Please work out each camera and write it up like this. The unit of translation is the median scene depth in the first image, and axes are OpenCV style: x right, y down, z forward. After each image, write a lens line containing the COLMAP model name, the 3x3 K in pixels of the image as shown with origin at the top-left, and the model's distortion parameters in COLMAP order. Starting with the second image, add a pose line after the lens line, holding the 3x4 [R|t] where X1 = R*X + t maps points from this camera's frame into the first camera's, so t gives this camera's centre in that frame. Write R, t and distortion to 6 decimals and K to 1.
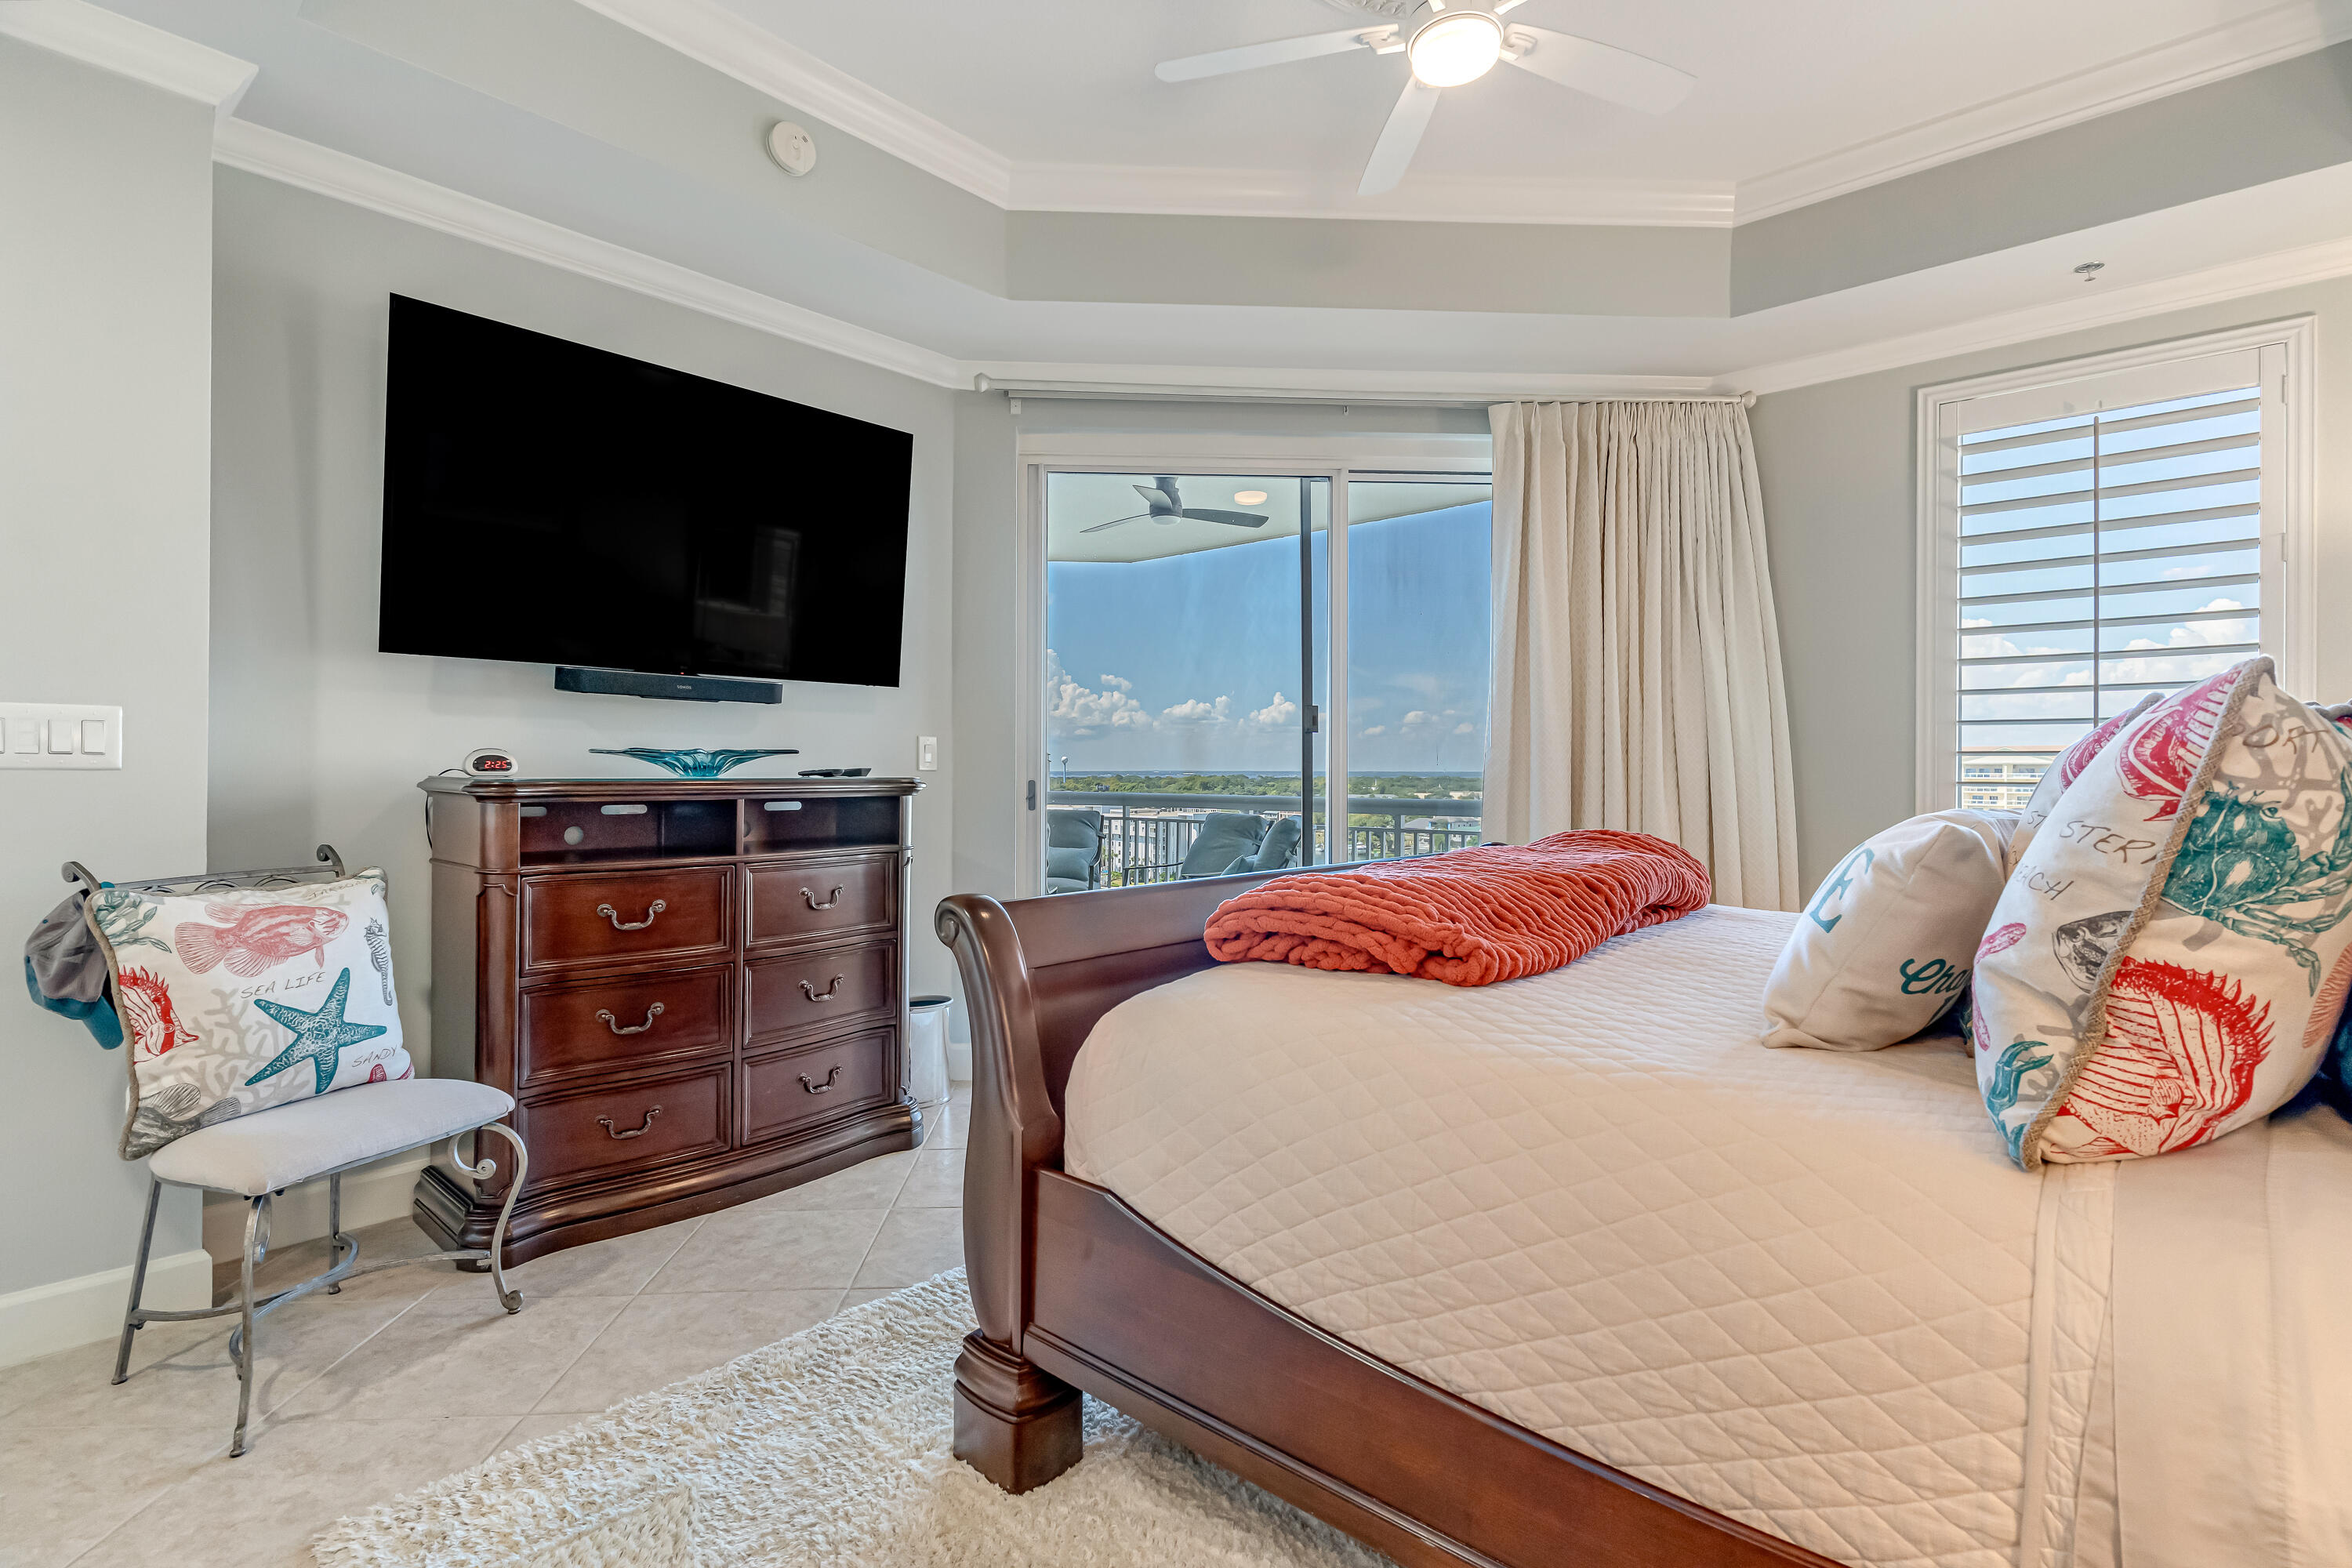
lens RADIAL K [[1116.6, 0, 1176.0], [0, 1116.6, 784.0], [0, 0, 1]] dist [0.001561, 0.000416]
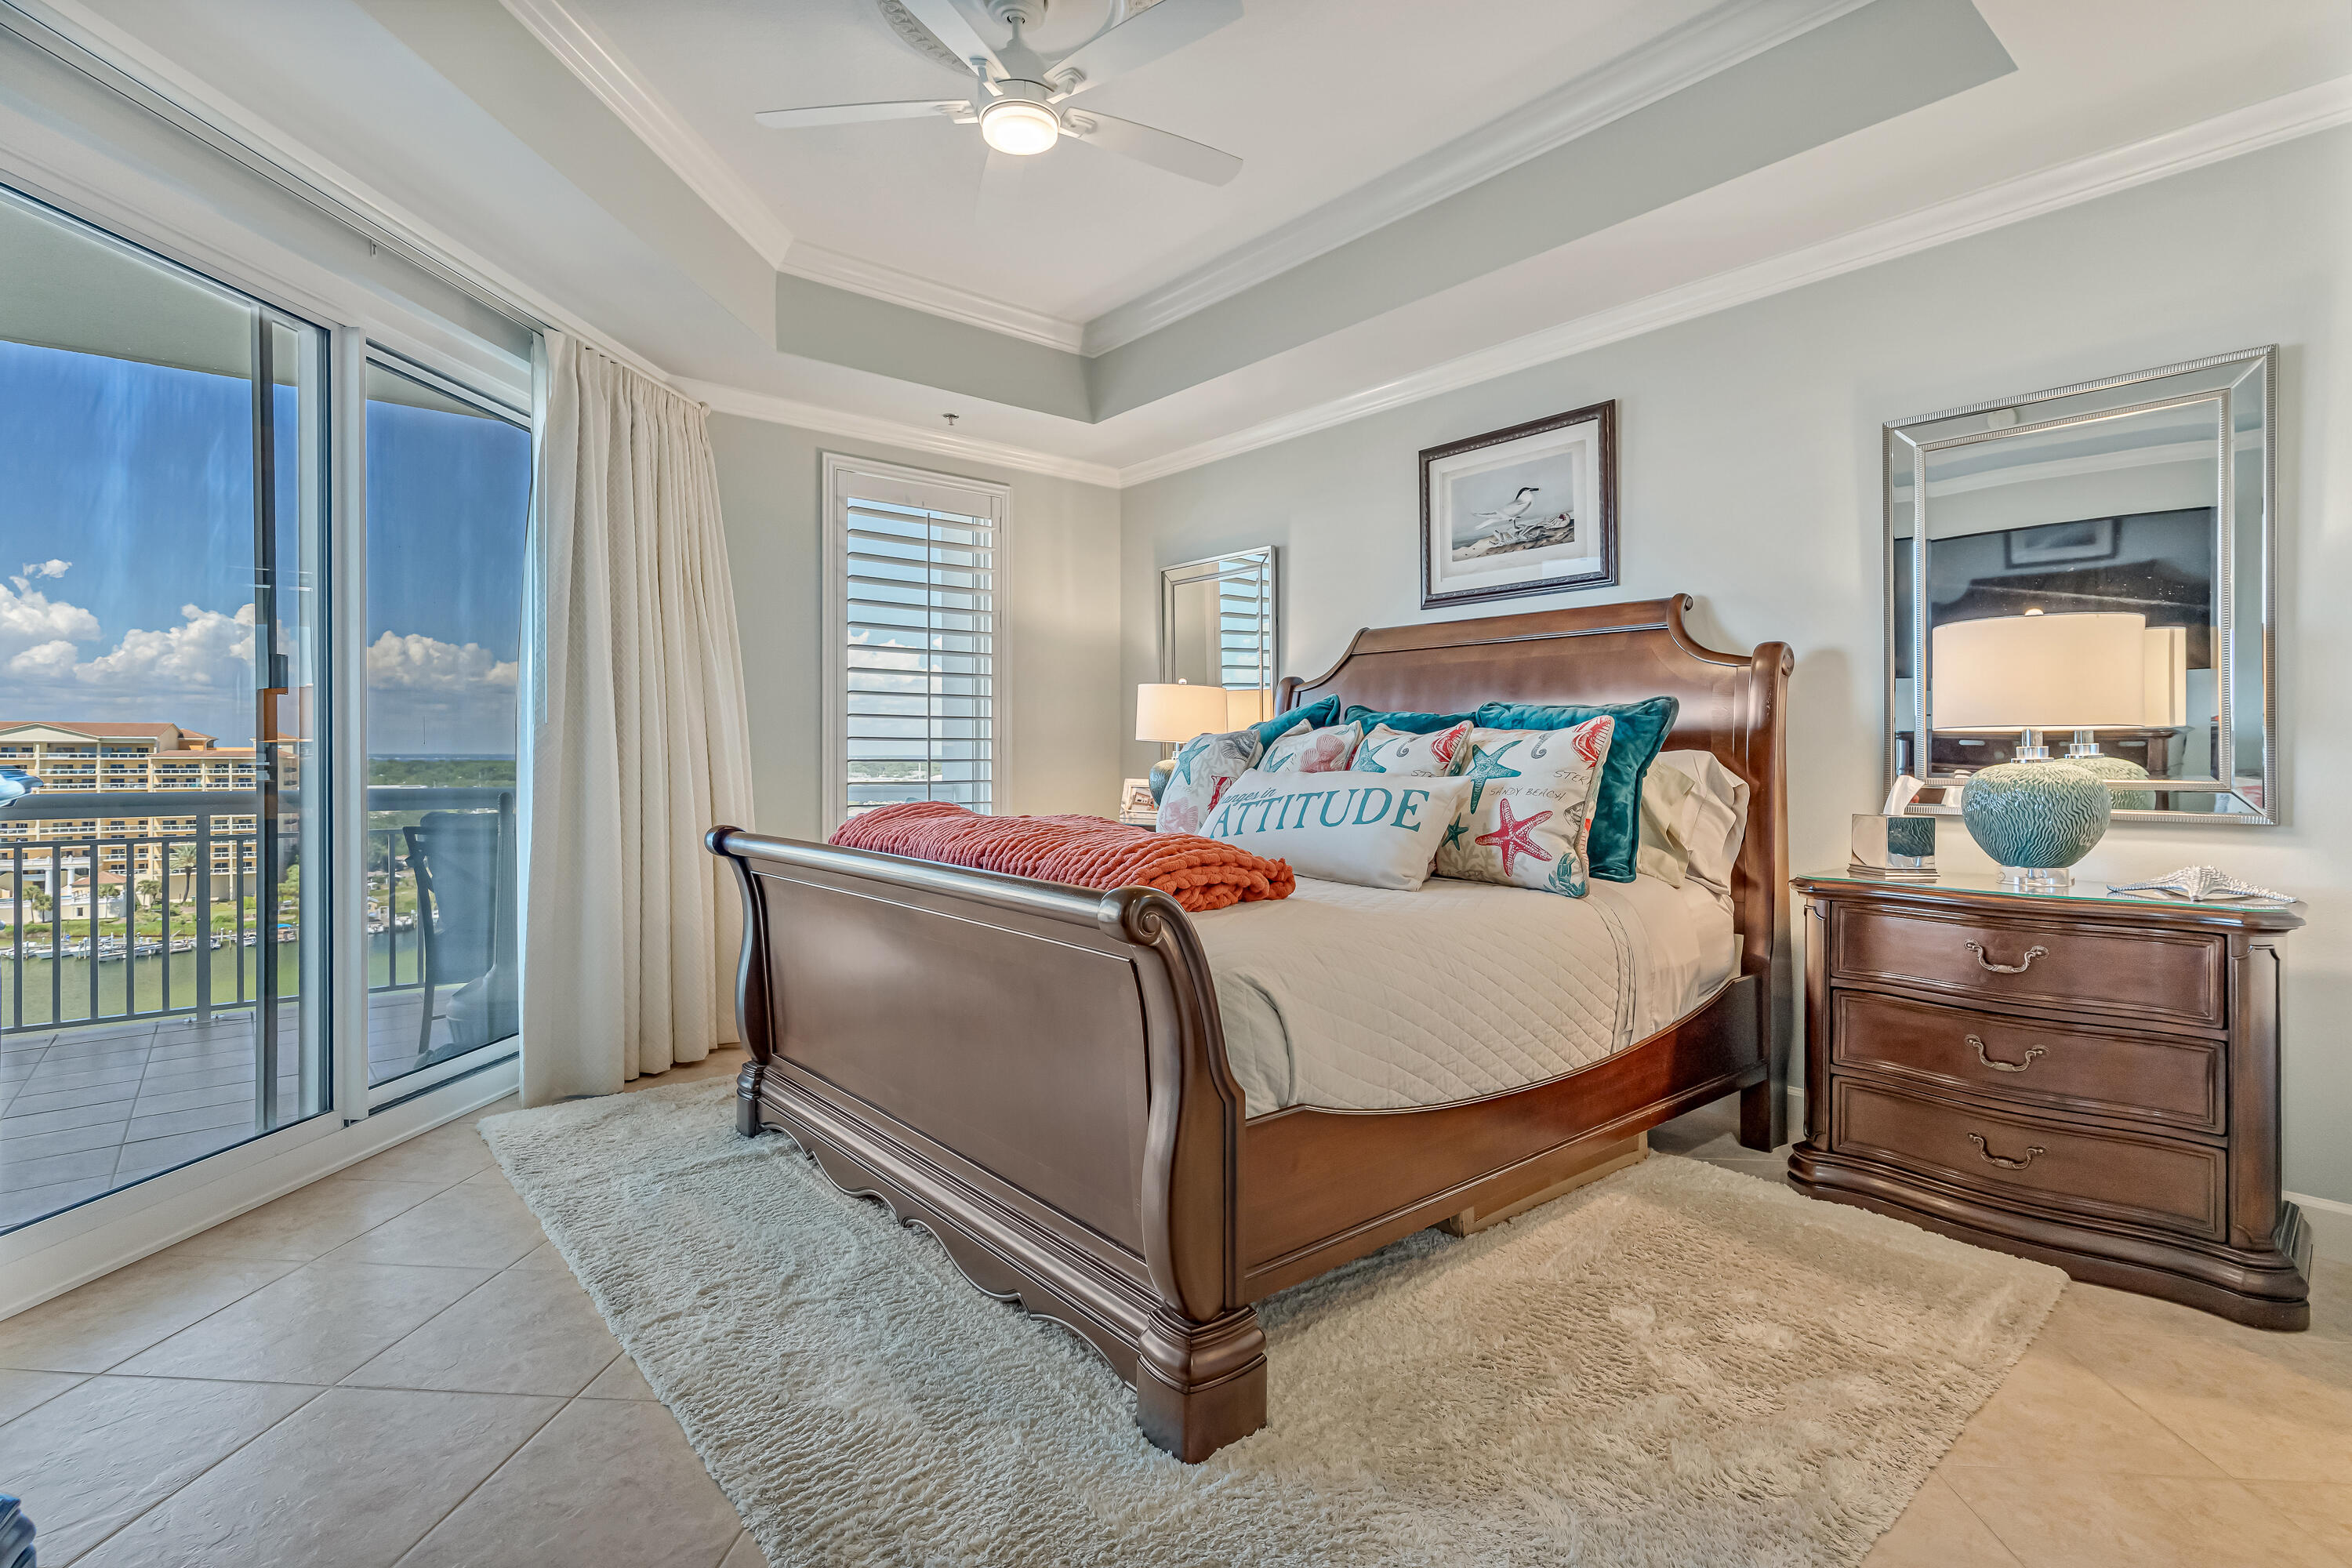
lens RADIAL K [[1129.5, 0, 1171.6], [0, 1129.5, 776.4], [0, 0, 1]] dist [0.005642, -0.000095]
pose [[0.134842, -0.021259, 0.990639, -0.615363], [0.010590, 0.999744, 0.020013, -0.005545], [-0.990811, 0.007793, 0.135032, 0.473114]]
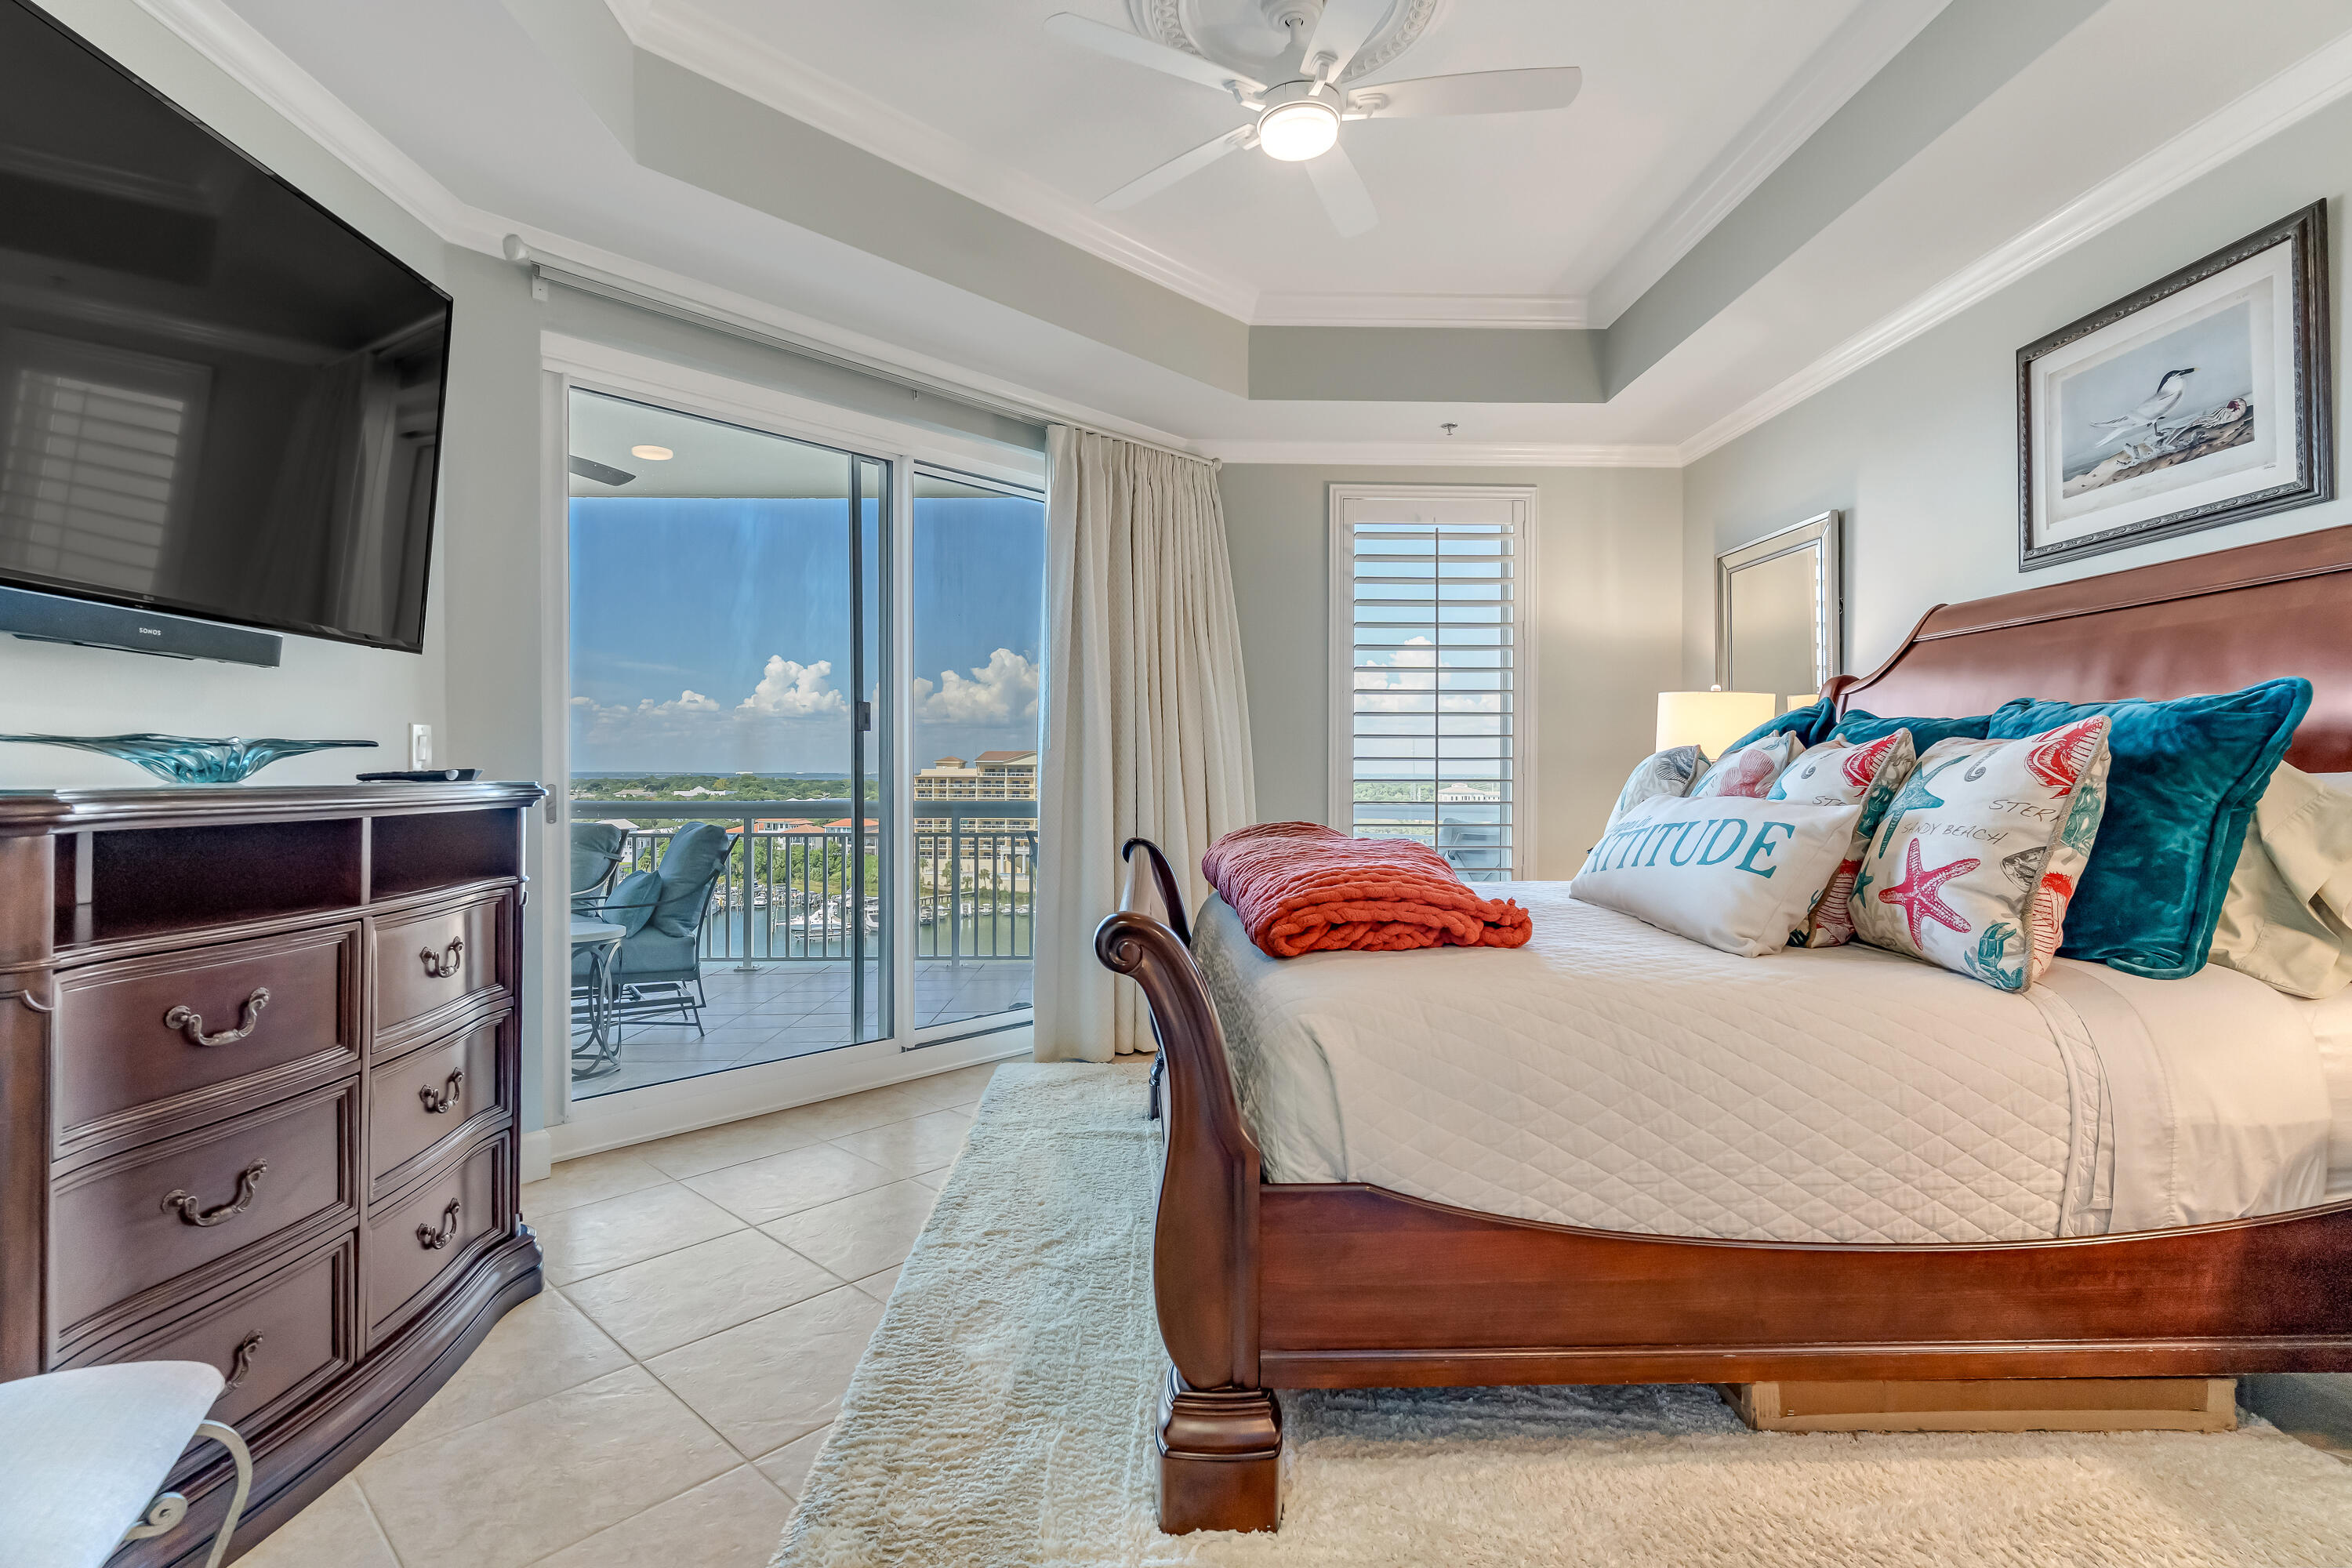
lens RADIAL K [[1117.3, 0, 1165.2], [0, 1117.3, 796.1], [0, 0, 1]] dist [0.002146, -0.000543]
pose [[0.723167, -0.016055, 0.690487, -0.433459], [0.008873, 0.999863, 0.013956, -0.003197], [-0.690616, -0.003966, 0.723210, 0.188994]]
